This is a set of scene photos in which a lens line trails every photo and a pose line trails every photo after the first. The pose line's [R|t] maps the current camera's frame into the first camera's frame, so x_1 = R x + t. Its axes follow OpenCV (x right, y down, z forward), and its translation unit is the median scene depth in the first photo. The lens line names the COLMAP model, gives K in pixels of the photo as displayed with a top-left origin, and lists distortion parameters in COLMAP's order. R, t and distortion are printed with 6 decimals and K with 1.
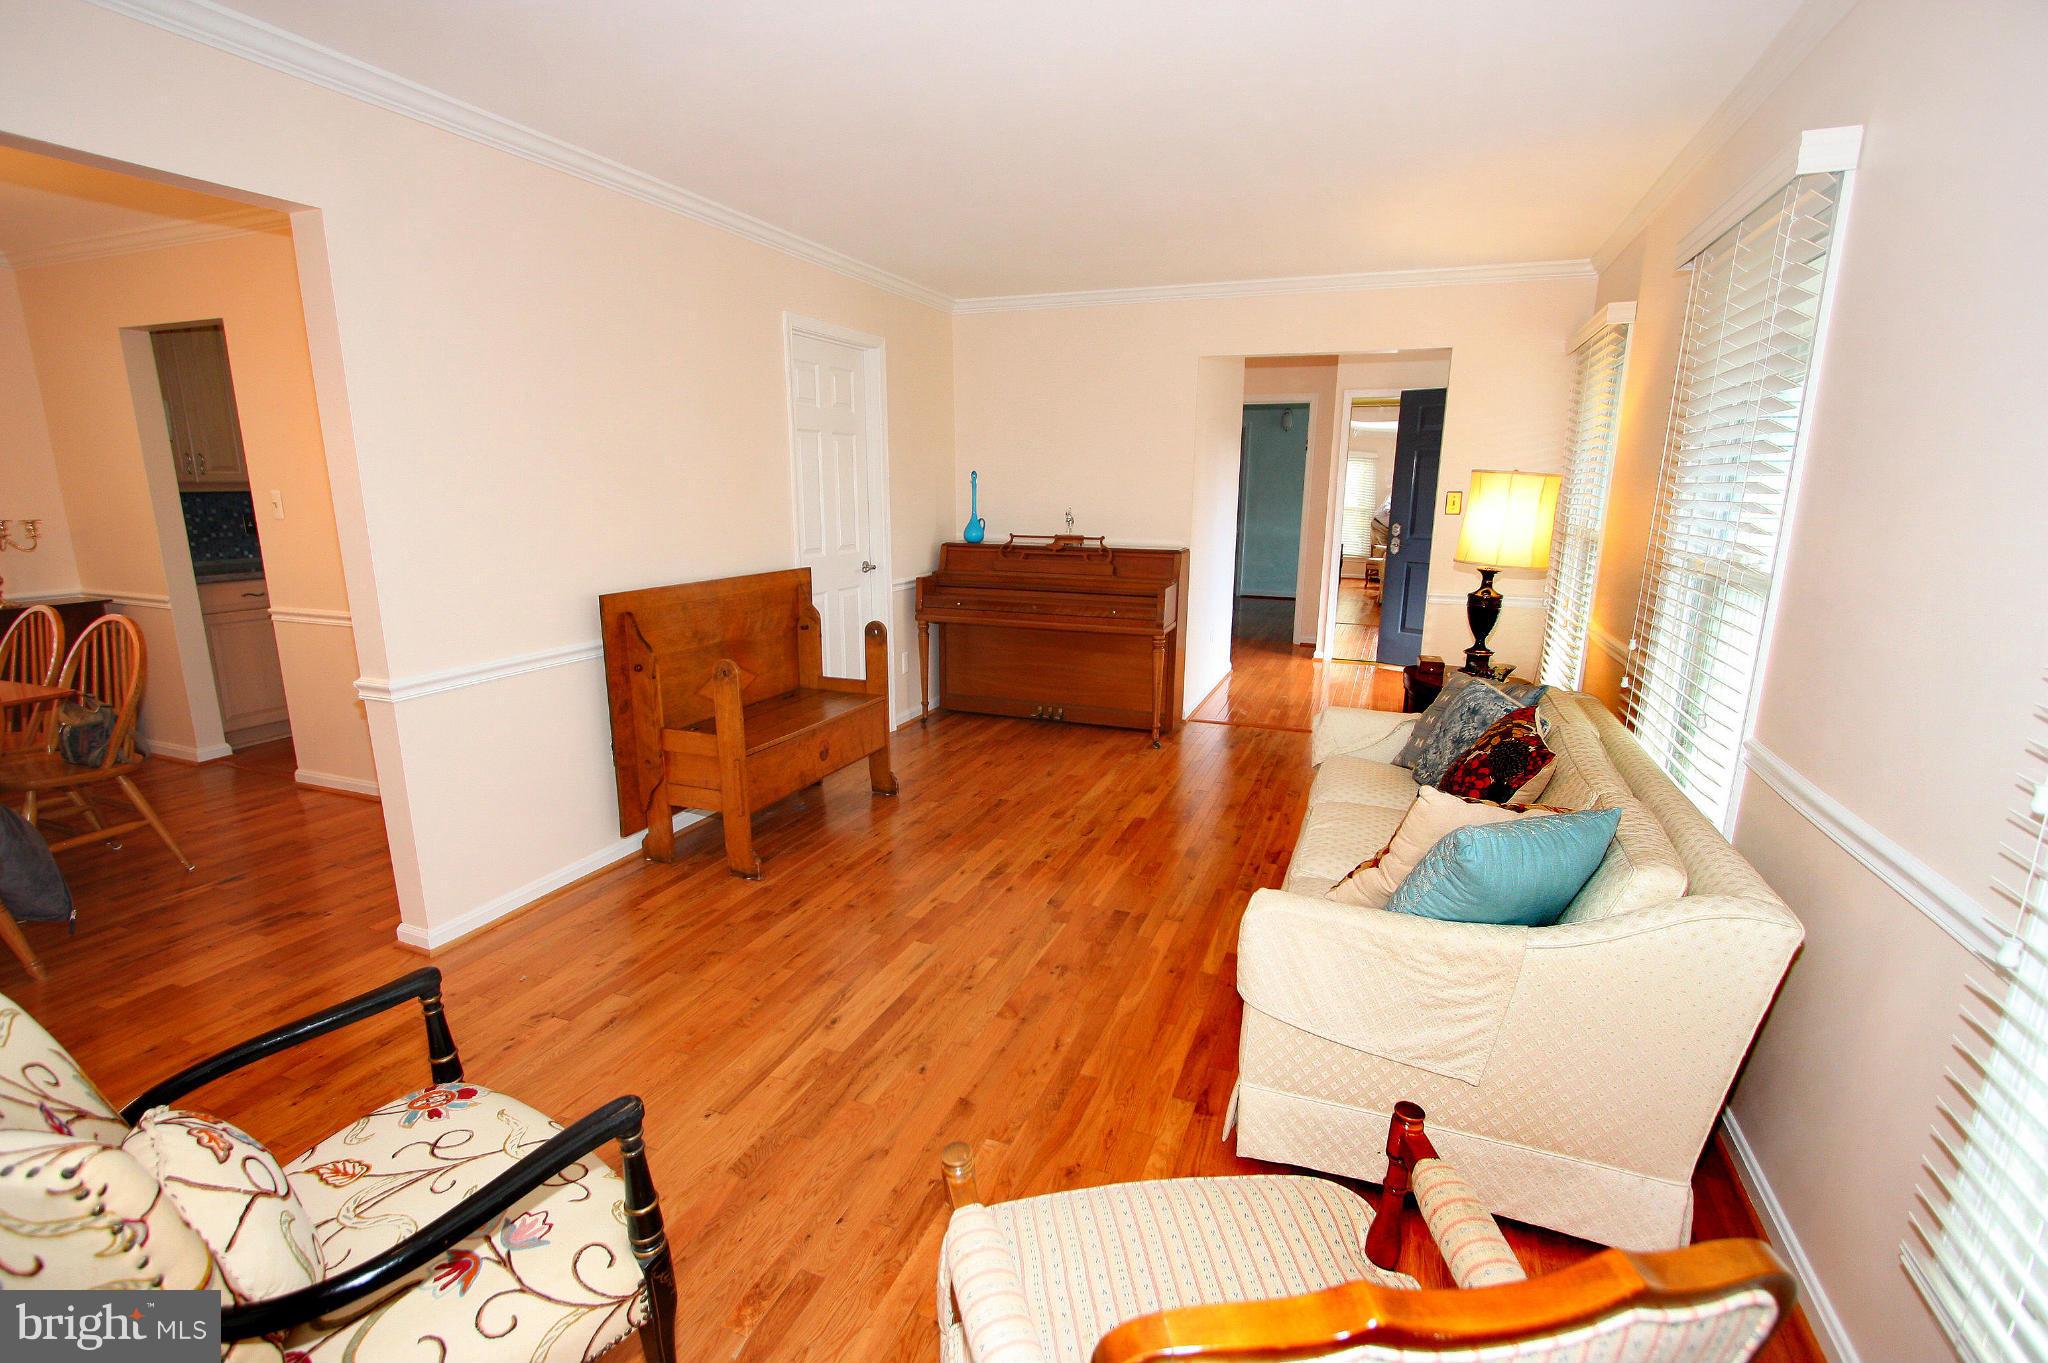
lens RADIAL K [[980.8, 0, 1011.1], [0, 980.8, 709.0], [0, 0, 1]] dist [-0.016618, 0.001100]
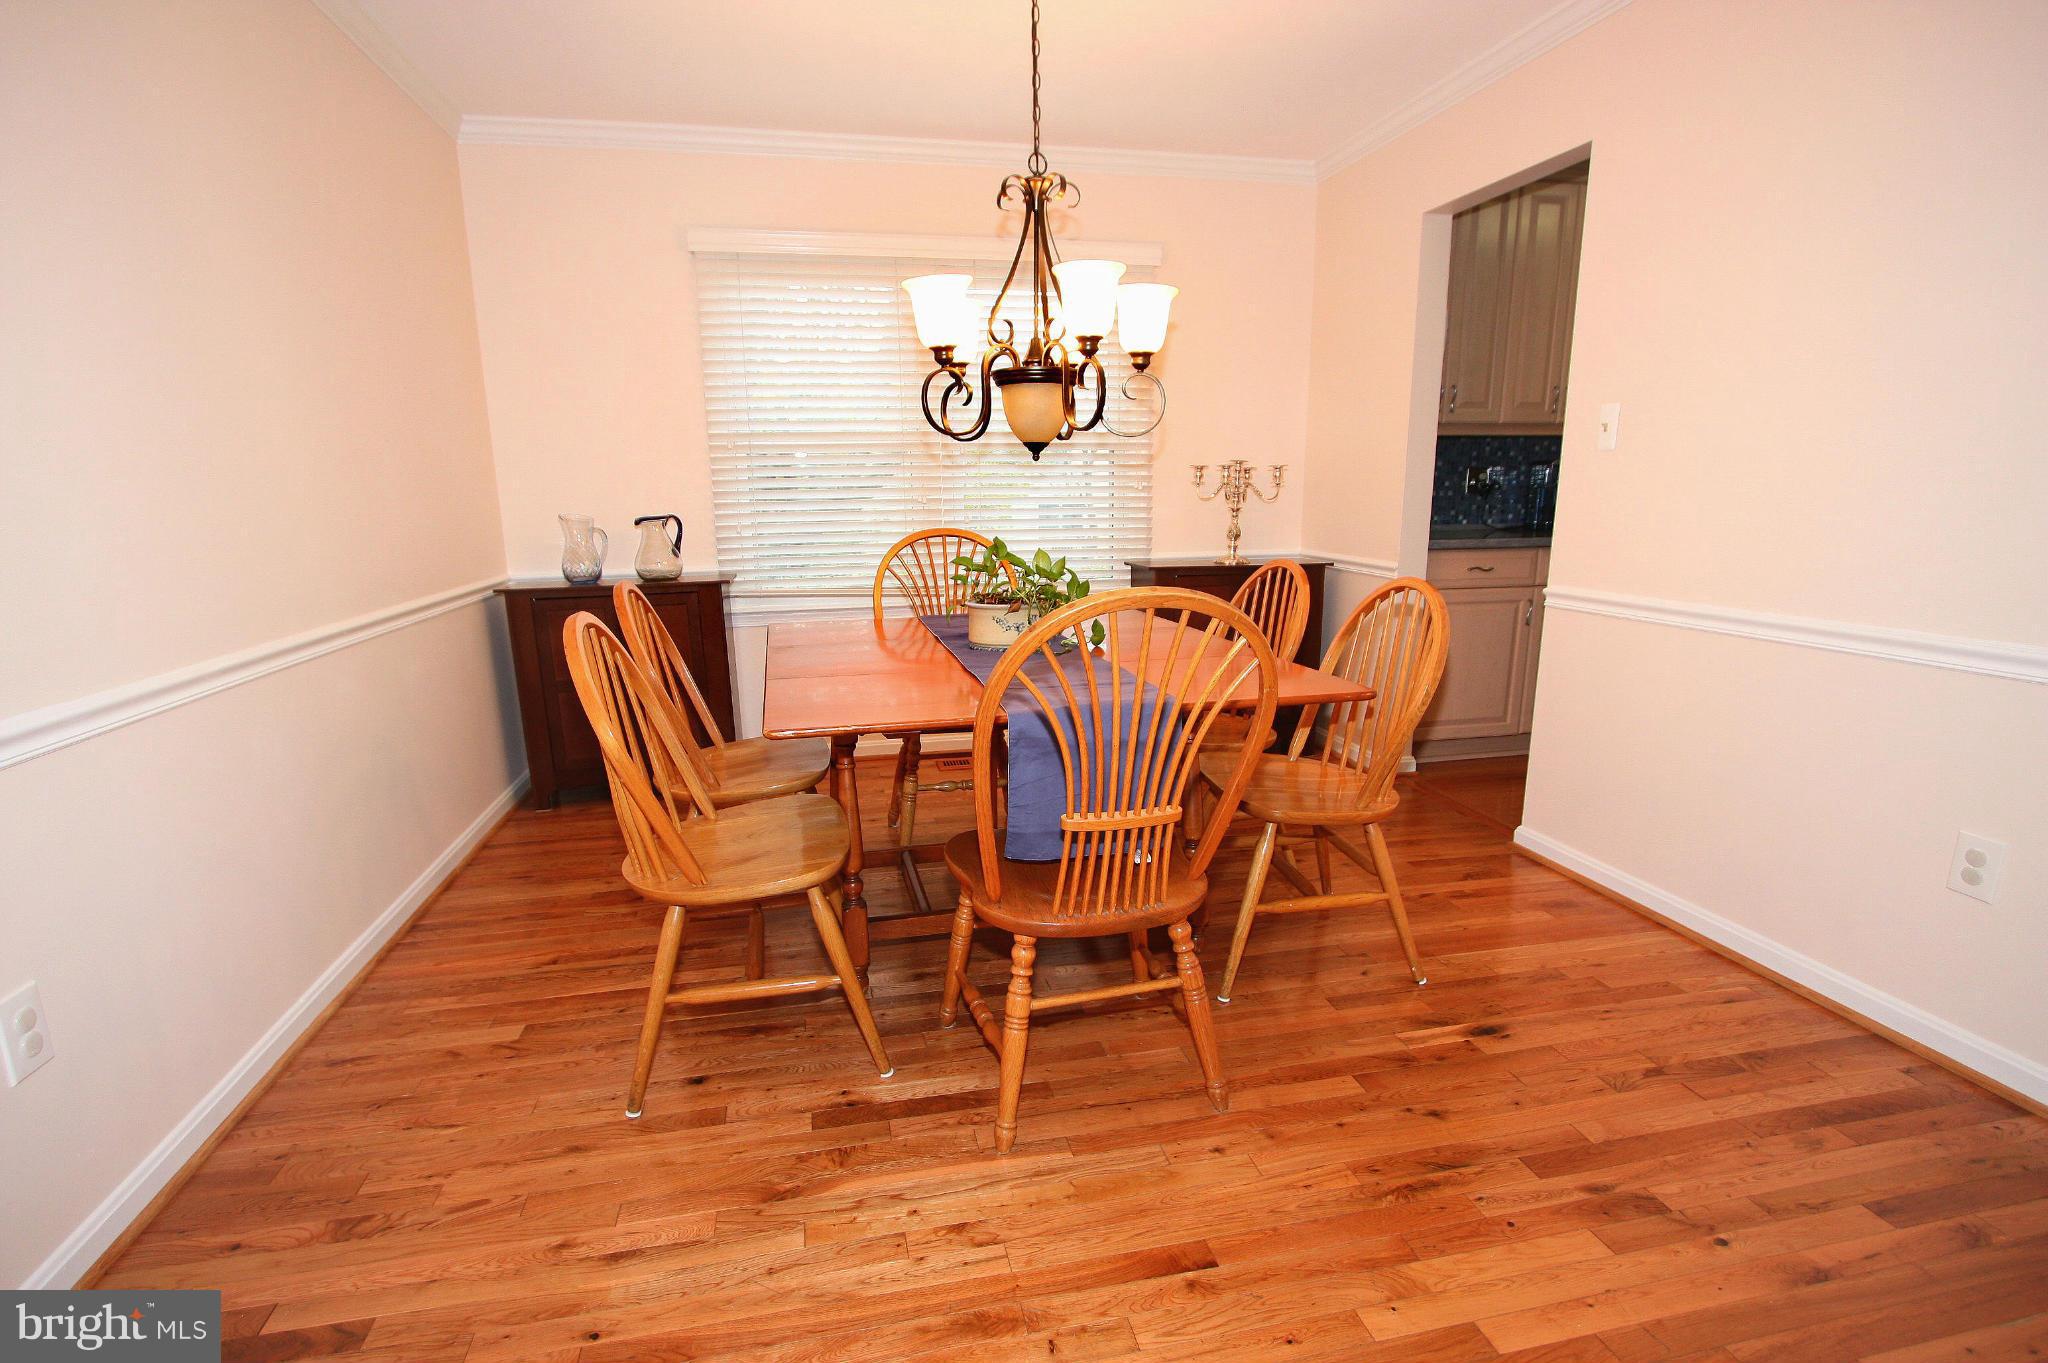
lens RADIAL K [[980.8, 0, 1011.1], [0, 980.8, 709.0], [0, 0, 1]] dist [-0.016618, 0.001100]
pose [[0.571077, 0.172788, -0.802505, -0.420225], [-0.174370, 0.980821, 0.087096, -0.016284], [0.802163, 0.090194, 0.590254, 0.314474]]
